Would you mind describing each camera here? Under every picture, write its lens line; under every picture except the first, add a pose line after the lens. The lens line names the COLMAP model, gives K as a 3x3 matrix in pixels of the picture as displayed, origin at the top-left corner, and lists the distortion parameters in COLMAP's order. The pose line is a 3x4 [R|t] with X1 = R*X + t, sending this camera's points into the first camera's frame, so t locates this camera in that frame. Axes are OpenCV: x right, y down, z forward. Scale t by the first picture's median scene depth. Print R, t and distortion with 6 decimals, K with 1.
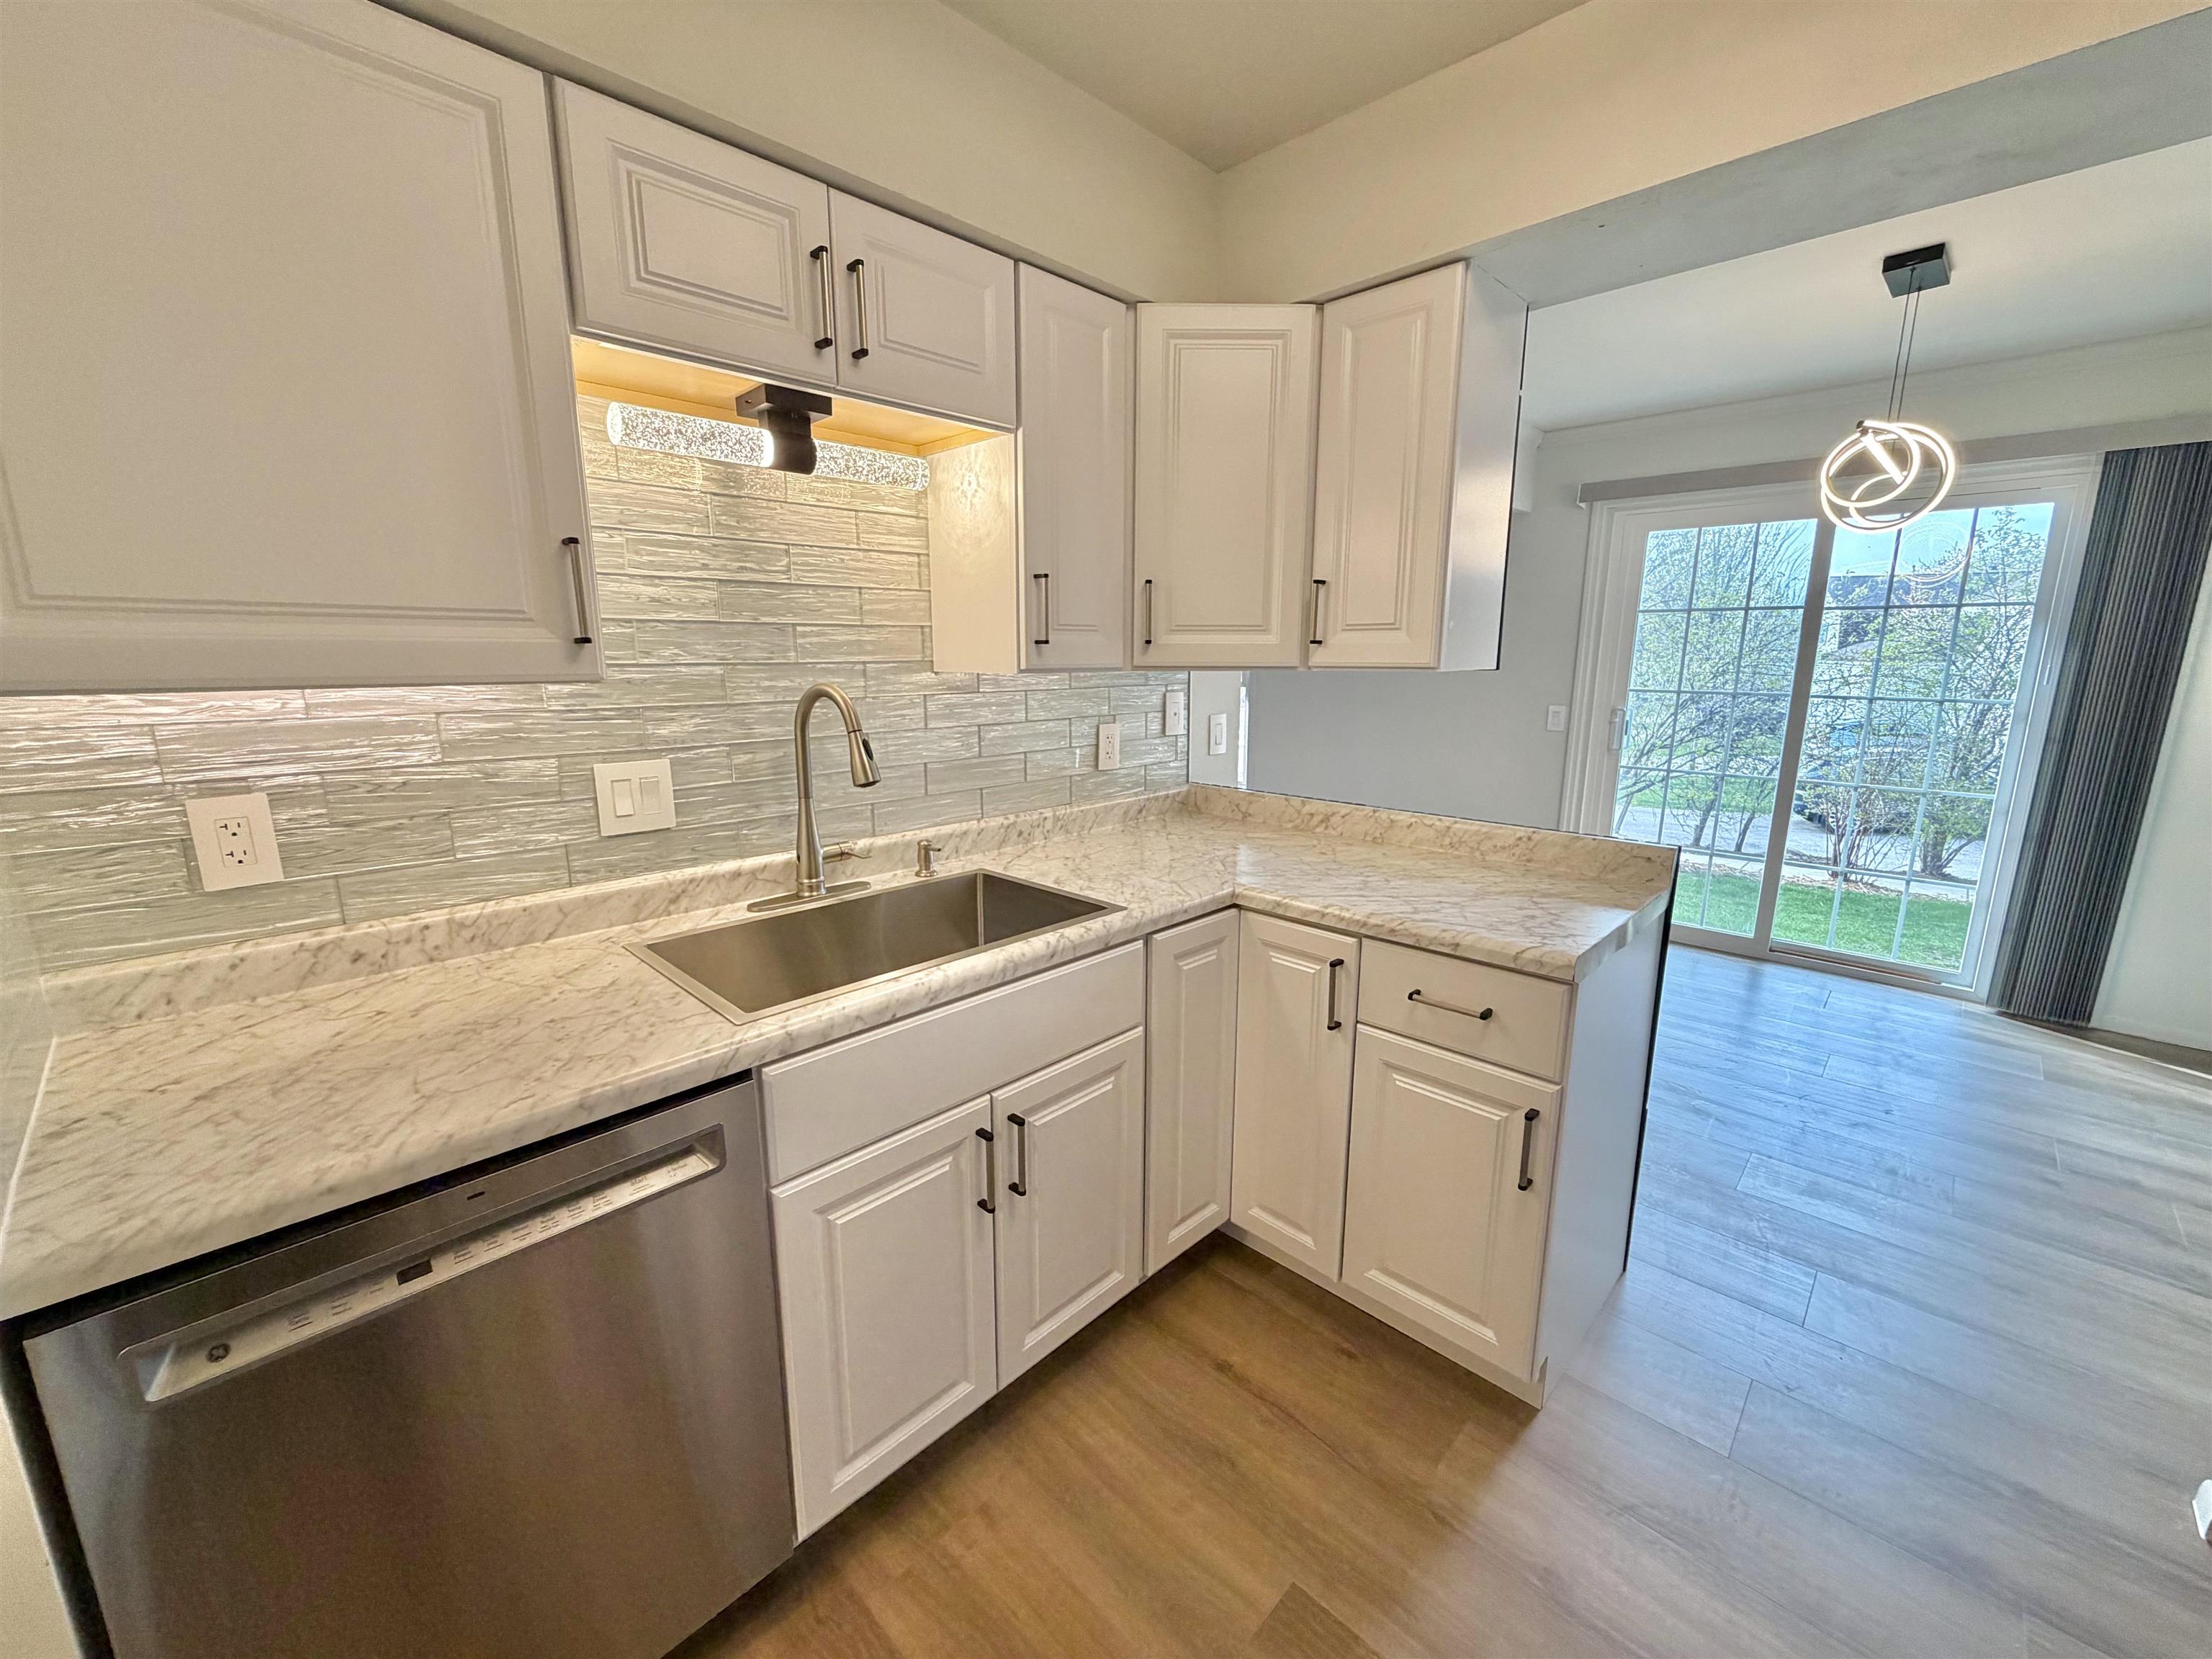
lens RADIAL K [[878.9, 0, 1102.0], [0, 878.9, 831.8], [0, 0, 1]] dist [-0.000598, -0.000109]
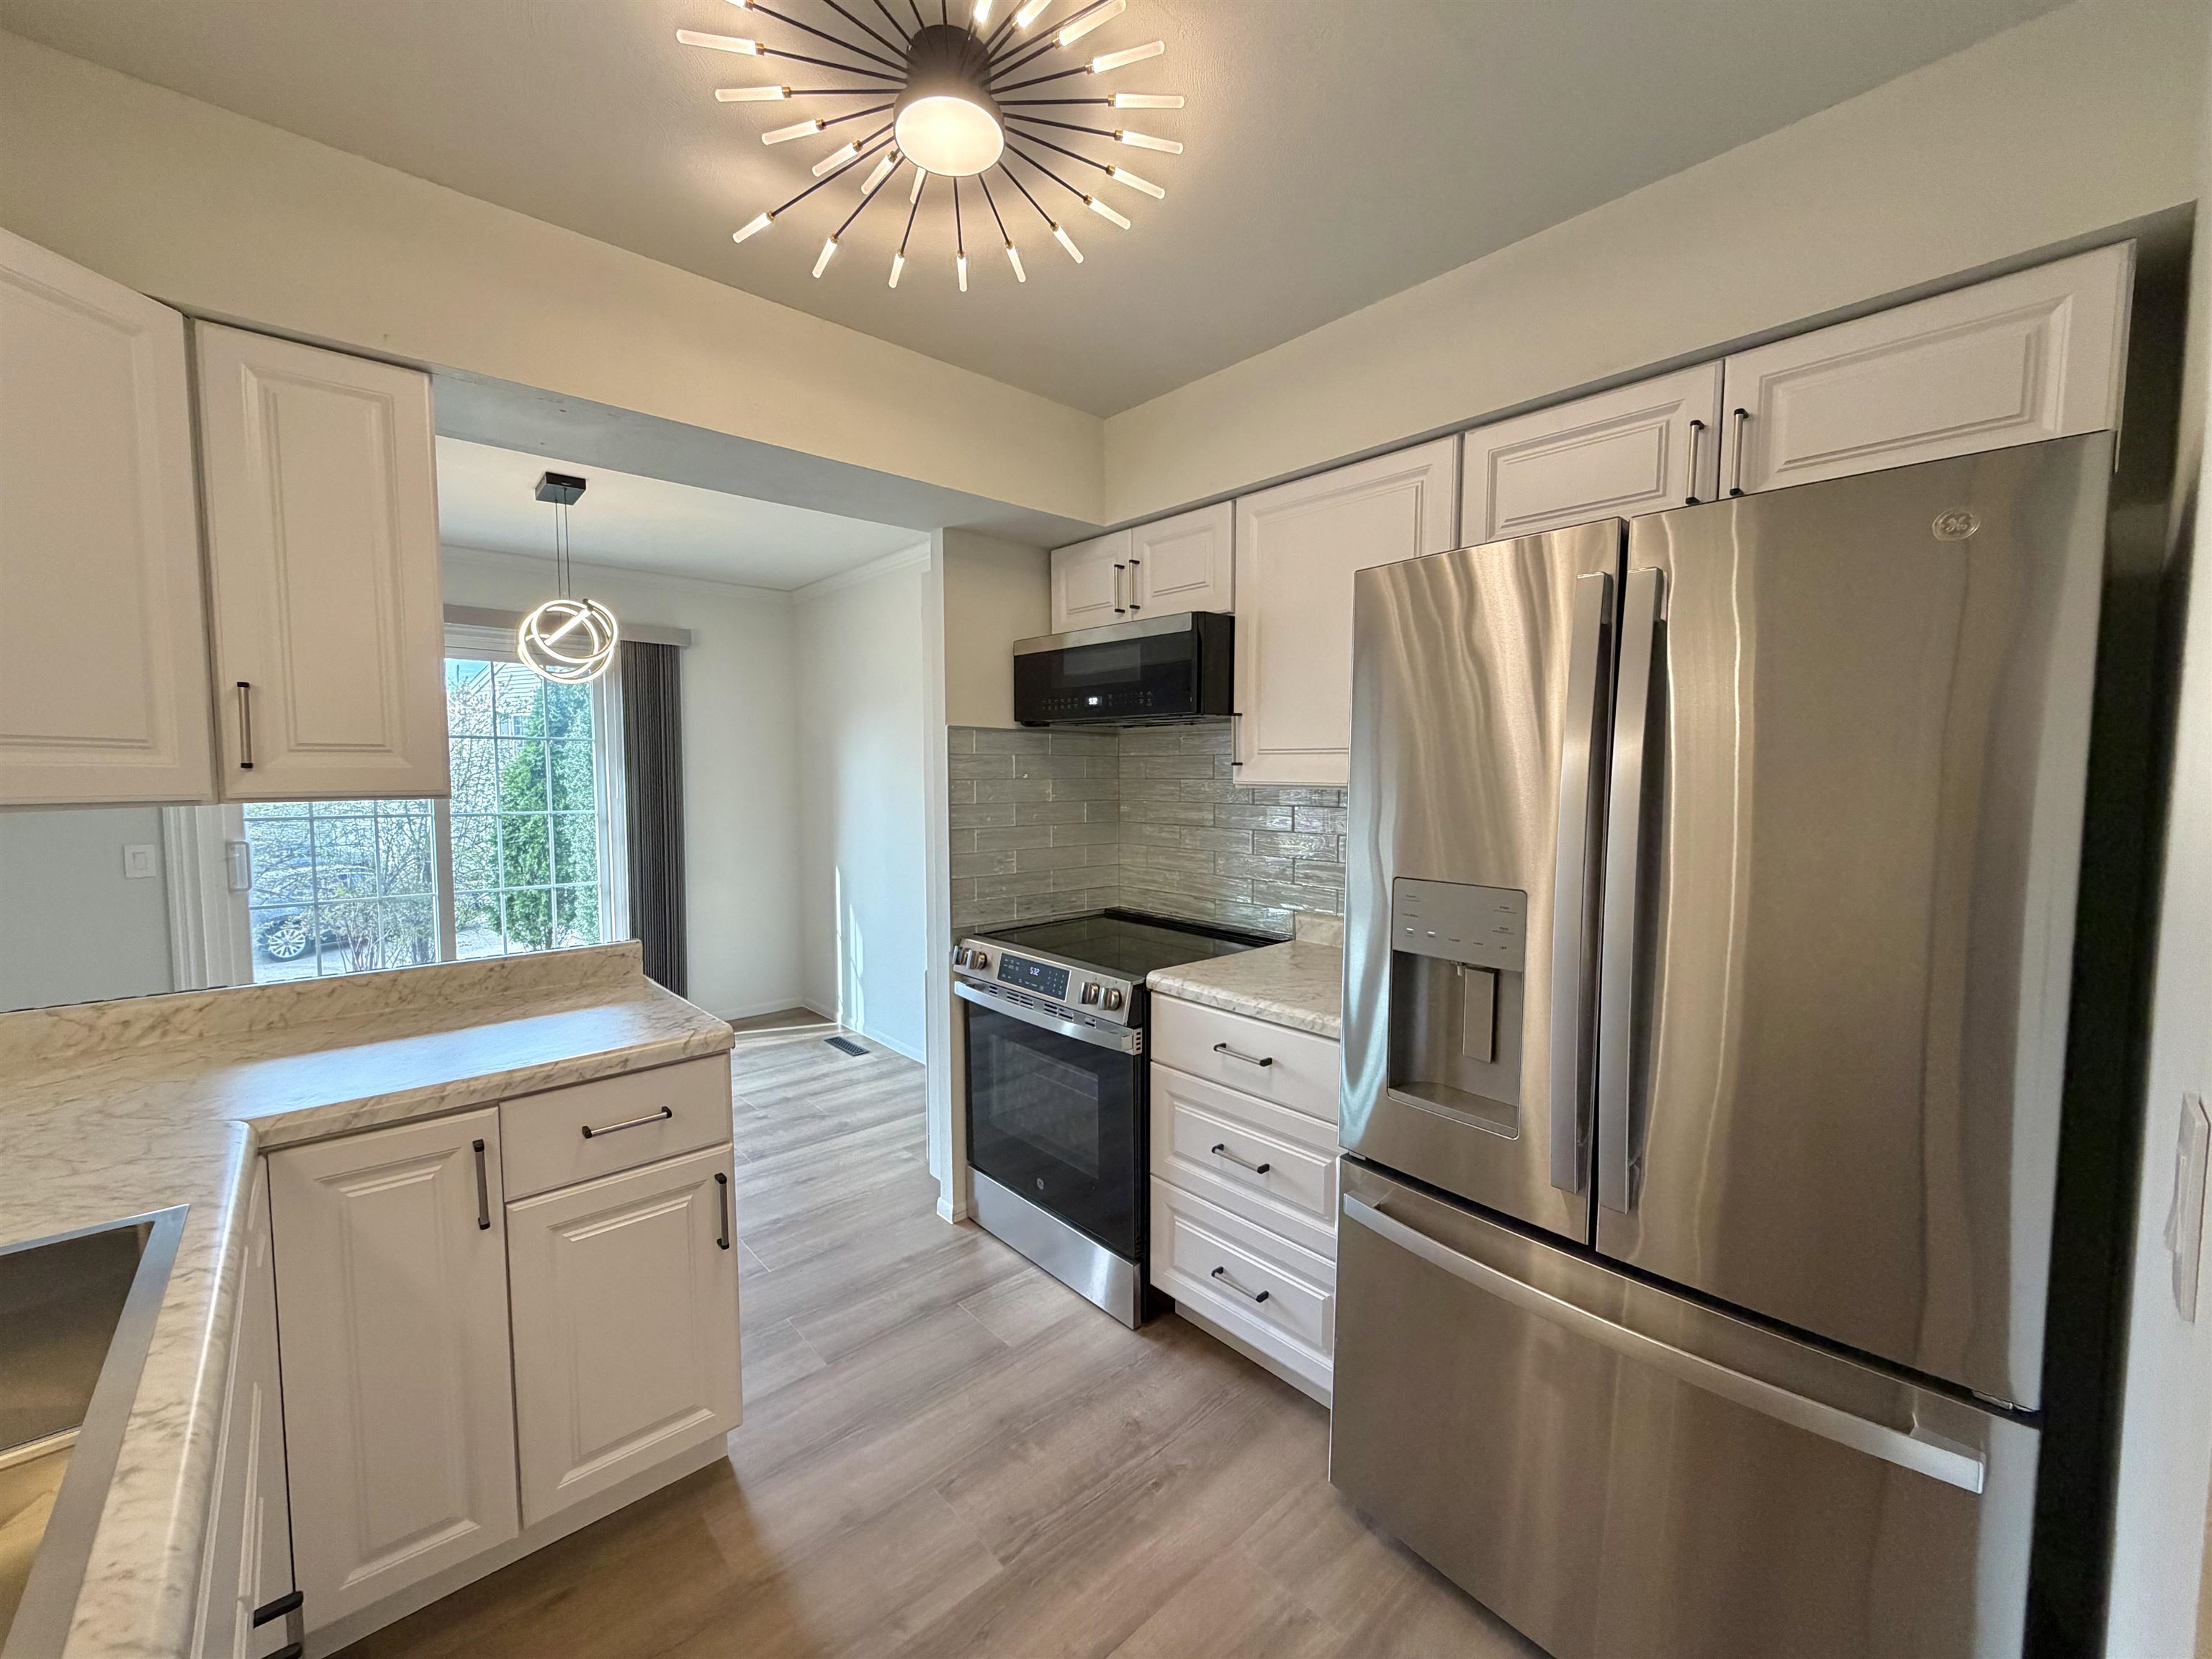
lens RADIAL K [[878.9, 0, 1102.0], [0, 878.9, 831.8], [0, 0, 1]] dist [-0.000598, -0.000109]
pose [[0.062766, -0.068196, 0.995696, -0.465892], [0.202982, 0.977683, 0.054167, -0.061144], [-0.977169, 0.198708, 0.075208, 0.279447]]
